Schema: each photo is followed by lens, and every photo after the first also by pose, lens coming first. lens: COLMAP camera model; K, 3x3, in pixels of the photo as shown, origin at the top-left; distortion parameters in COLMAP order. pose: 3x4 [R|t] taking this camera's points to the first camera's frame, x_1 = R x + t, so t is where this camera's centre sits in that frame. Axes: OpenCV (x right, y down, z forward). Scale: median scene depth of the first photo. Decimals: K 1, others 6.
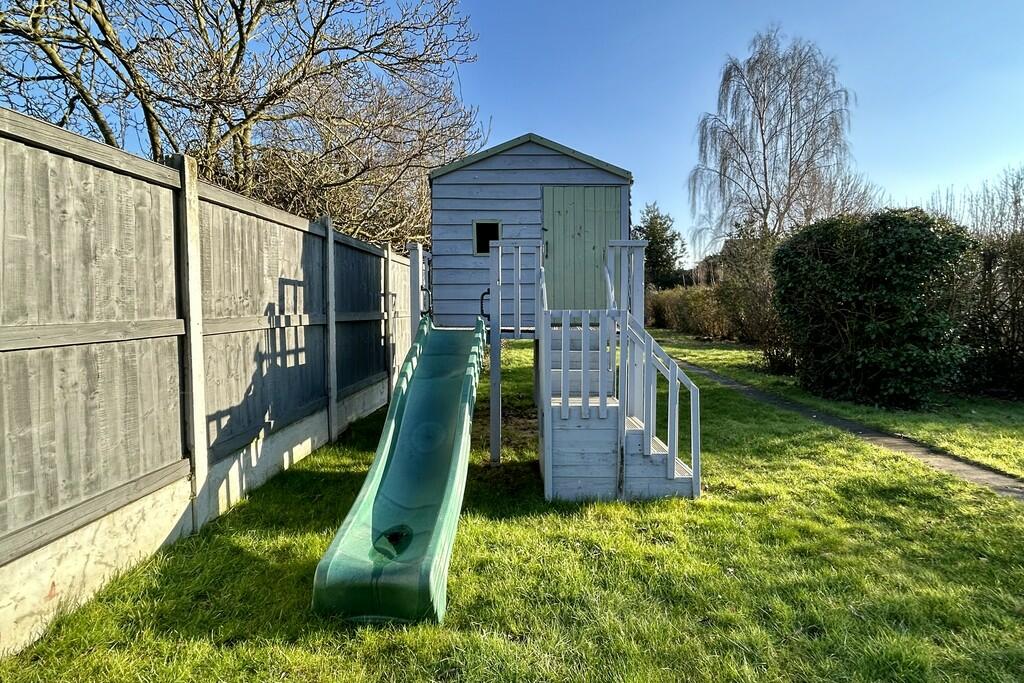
lens RADIAL K [[534.8, 0, 513.6], [0, 534.8, 347.0], [0, 0, 1]] dist [-0.002017, -0.000187]
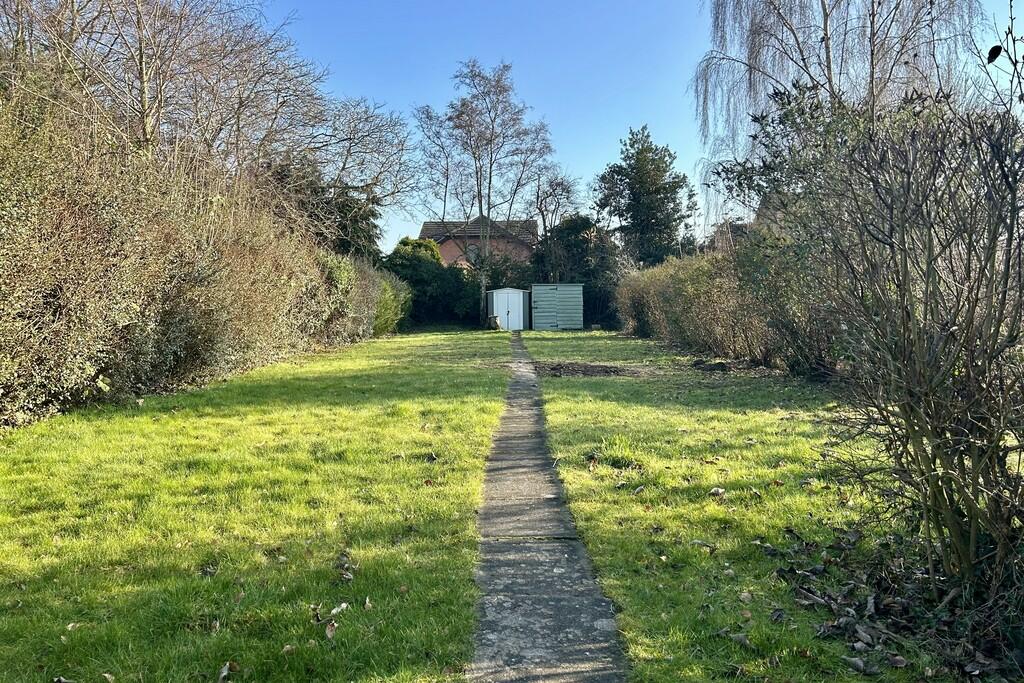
lens RADIAL K [[759.2, 0, 510.7], [0, 759.2, 336.9], [0, 0, 1]] dist [0.006565, 0.002287]
pose [[0.998758, -0.006481, 0.049399, 0.089594], [0.008142, 0.999406, -0.033496, -0.010768], [-0.049152, 0.033856, 0.998217, 0.211705]]
